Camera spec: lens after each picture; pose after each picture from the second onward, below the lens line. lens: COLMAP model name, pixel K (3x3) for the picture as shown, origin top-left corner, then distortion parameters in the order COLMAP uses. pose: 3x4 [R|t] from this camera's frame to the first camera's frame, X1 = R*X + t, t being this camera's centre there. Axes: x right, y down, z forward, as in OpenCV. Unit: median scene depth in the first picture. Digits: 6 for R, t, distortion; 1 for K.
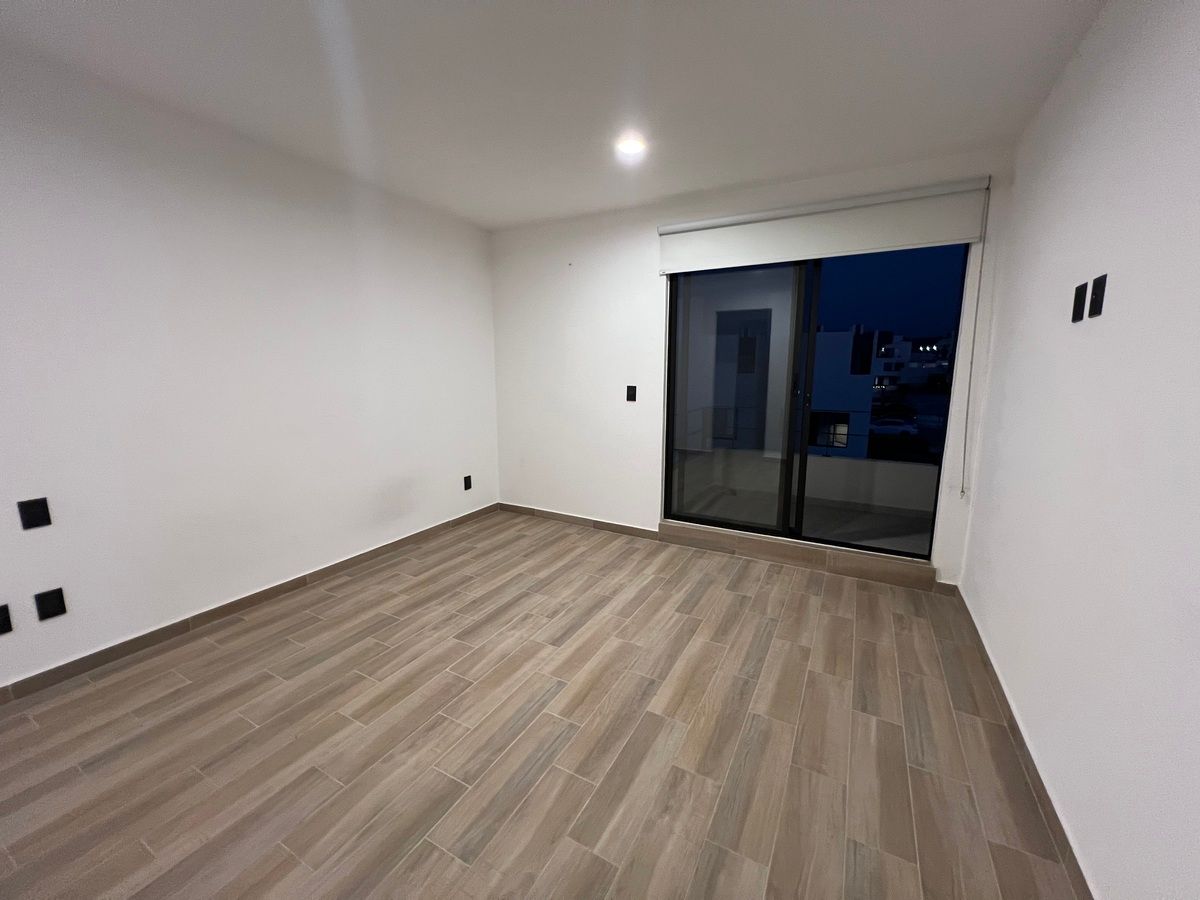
lens RADIAL K [[477.1, 0, 598.5], [0, 477.1, 447.5], [0, 0, 1]] dist [-0.002479, -0.000278]
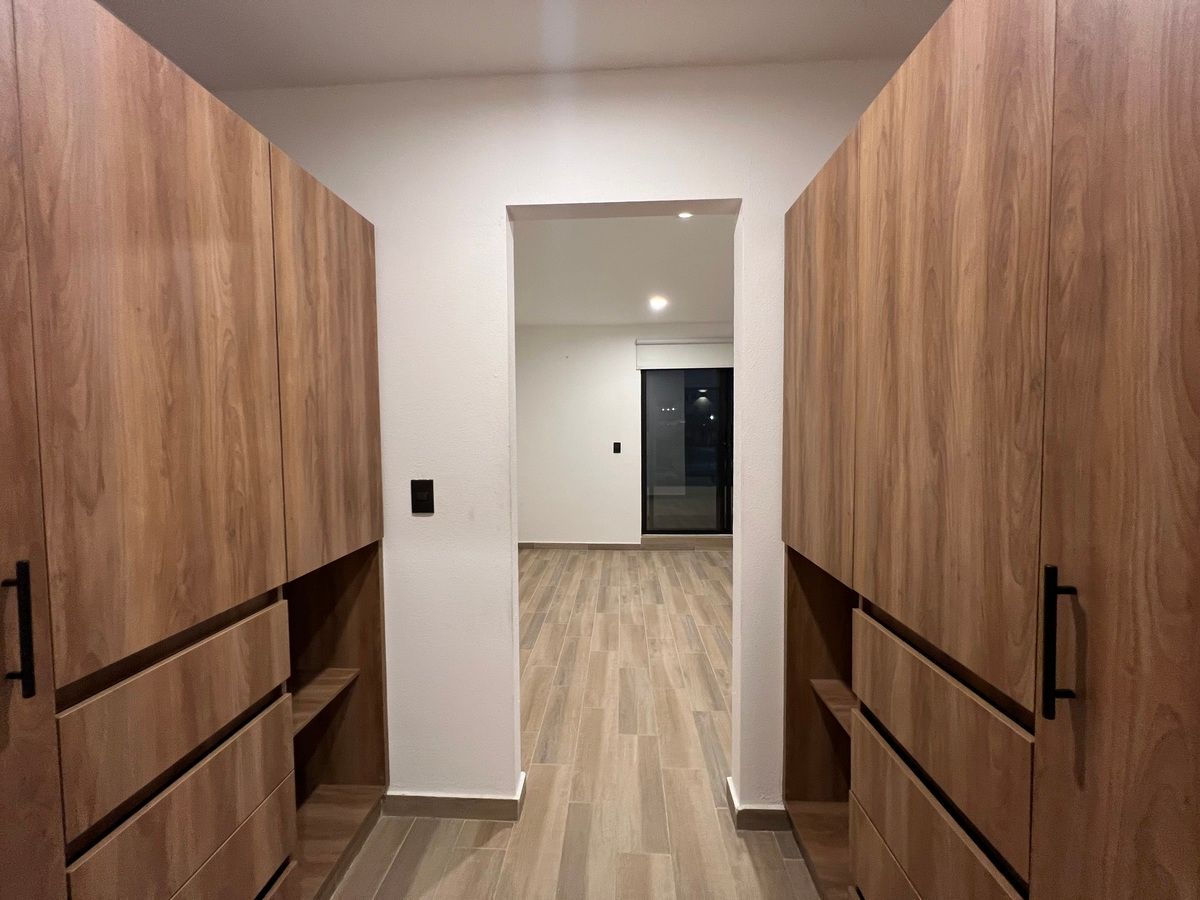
lens RADIAL K [[477.1, 0, 601.8], [0, 477.1, 447.1], [0, 0, 1]] dist [-0.002479, -0.000278]
pose [[0.894946, -0.027310, 0.445337, -0.775766], [0.081813, 0.991246, -0.103622, 0.036755], [-0.438609, 0.129170, 0.889347, -0.319871]]
